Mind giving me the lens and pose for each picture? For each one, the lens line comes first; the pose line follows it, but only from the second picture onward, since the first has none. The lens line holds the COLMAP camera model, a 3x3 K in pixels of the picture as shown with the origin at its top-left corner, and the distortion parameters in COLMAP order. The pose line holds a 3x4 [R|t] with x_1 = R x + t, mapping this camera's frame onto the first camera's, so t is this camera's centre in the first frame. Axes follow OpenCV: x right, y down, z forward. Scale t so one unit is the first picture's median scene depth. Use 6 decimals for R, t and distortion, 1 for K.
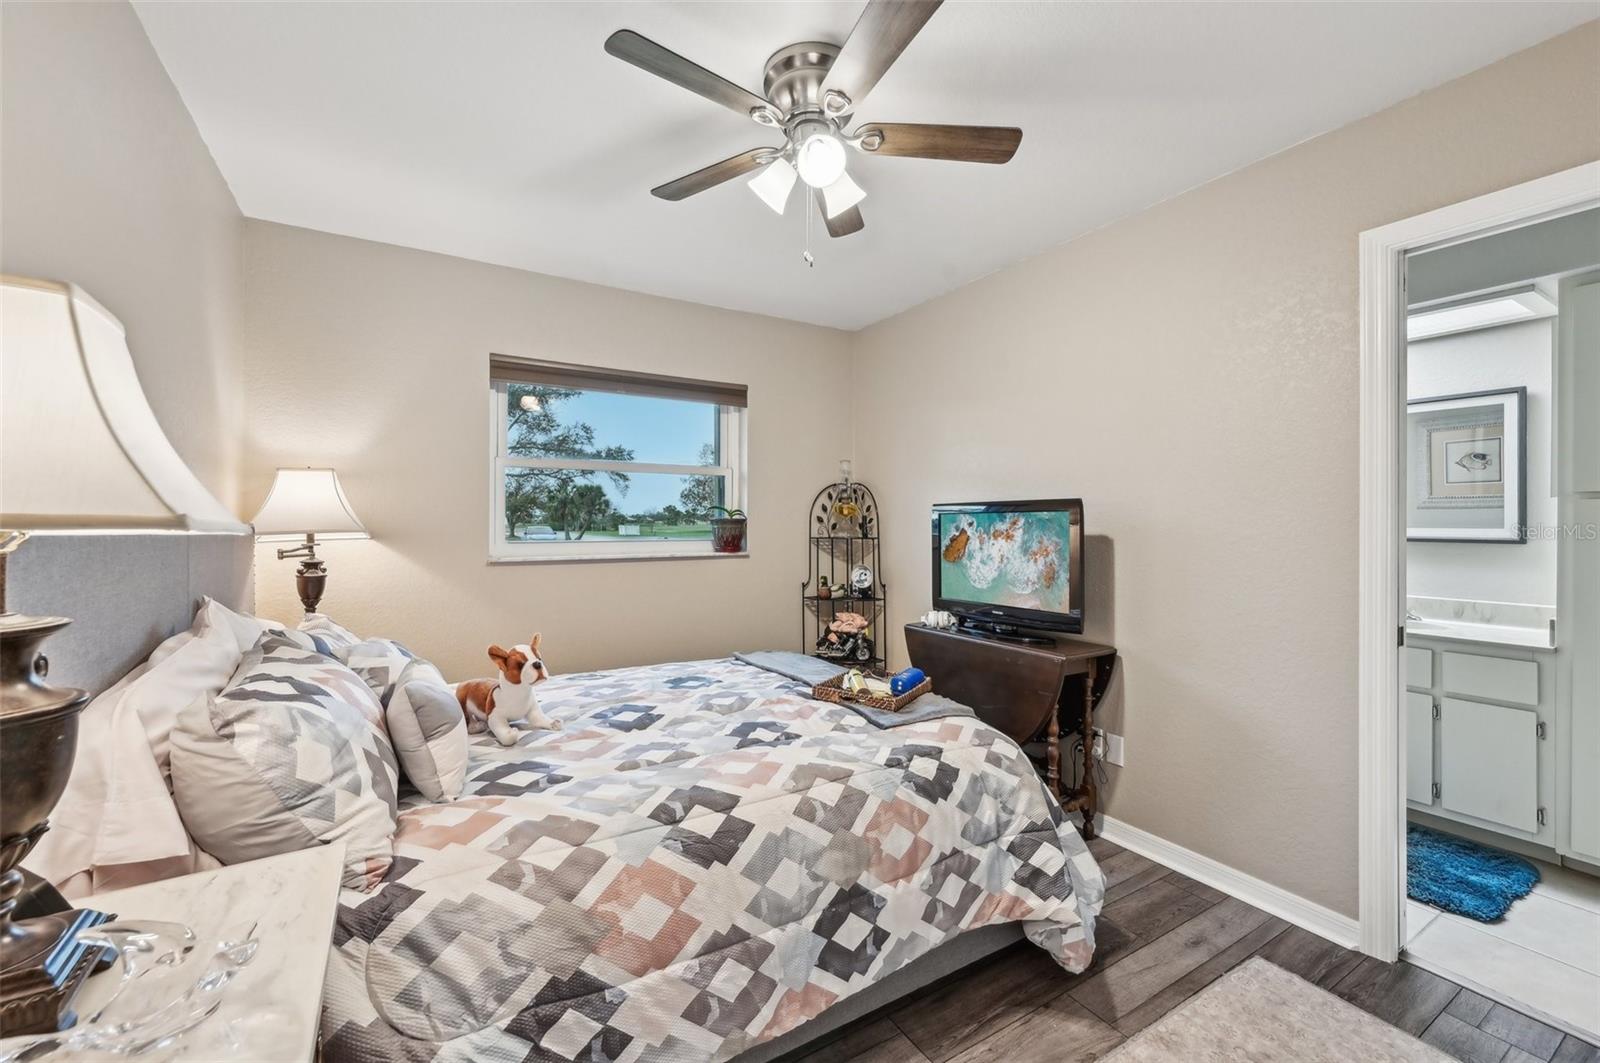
lens RADIAL K [[648.4, 0, 802.6], [0, 648.4, 524.8], [0, 0, 1]] dist [-0.002313, 0.000701]
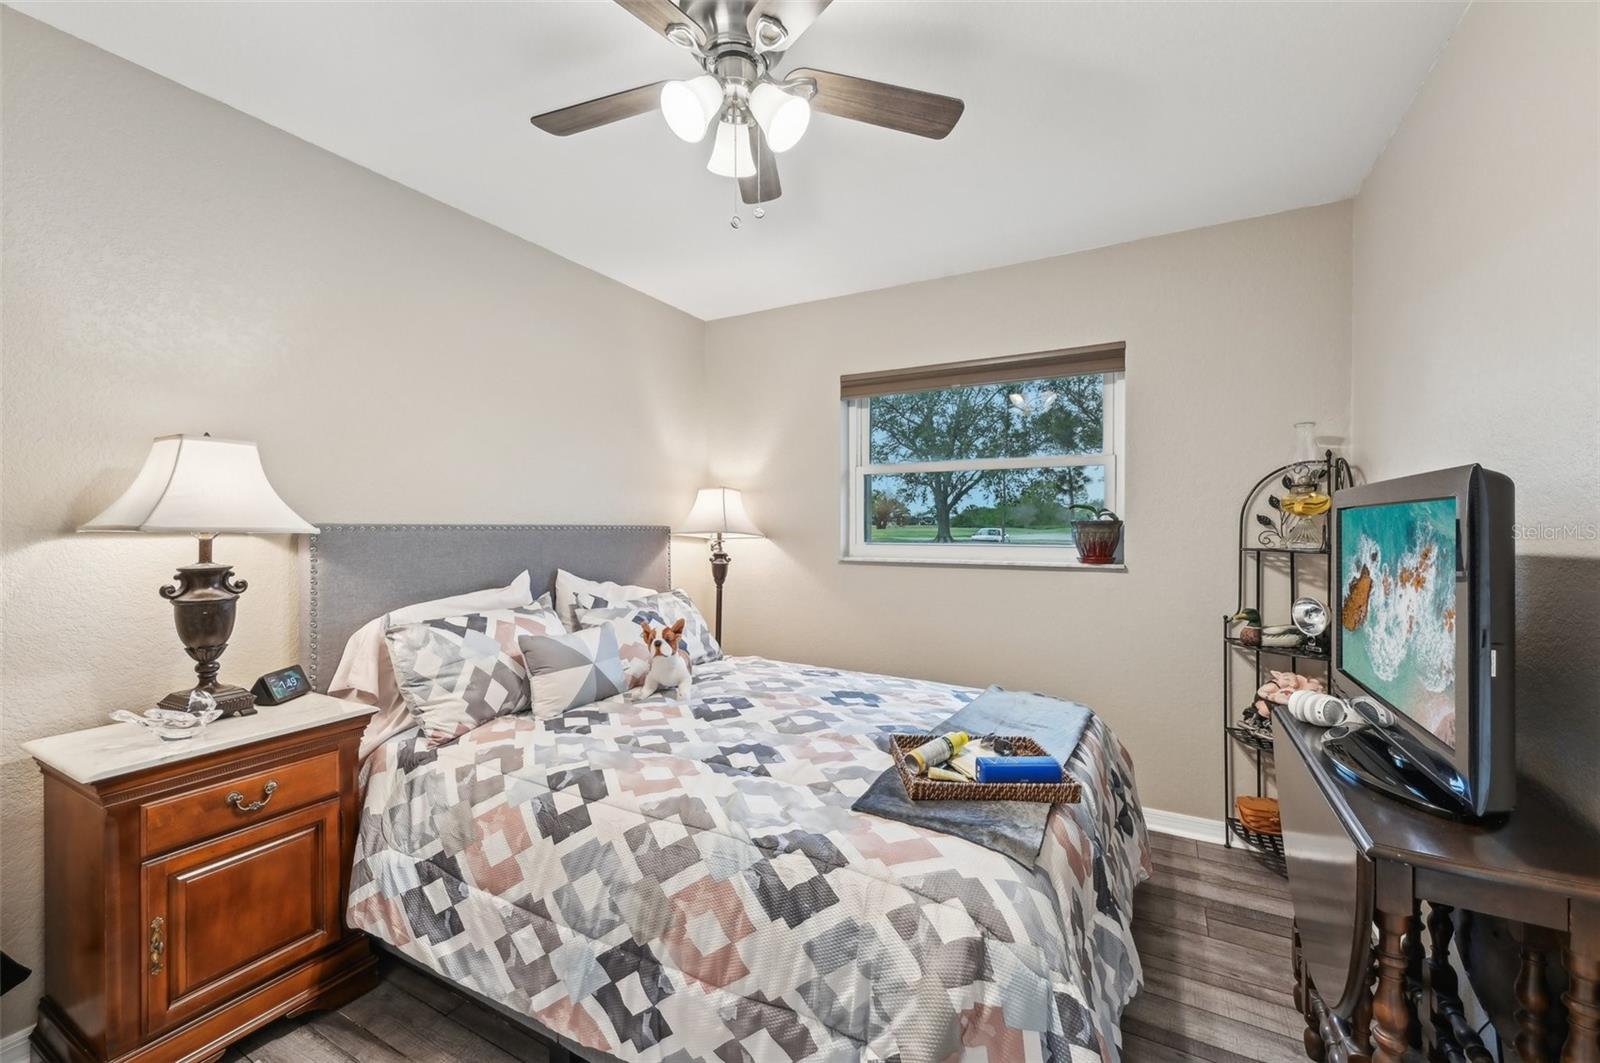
lens RADIAL K [[648.4, 0, 798.1], [0, 648.4, 532.1], [0, 0, 1]] dist [-0.002313, 0.000701]
pose [[0.493463, 0.008643, -0.869724, 0.763063], [-0.001117, 0.999956, 0.009304, -0.004034], [0.869766, -0.003619, 0.493451, 0.616840]]
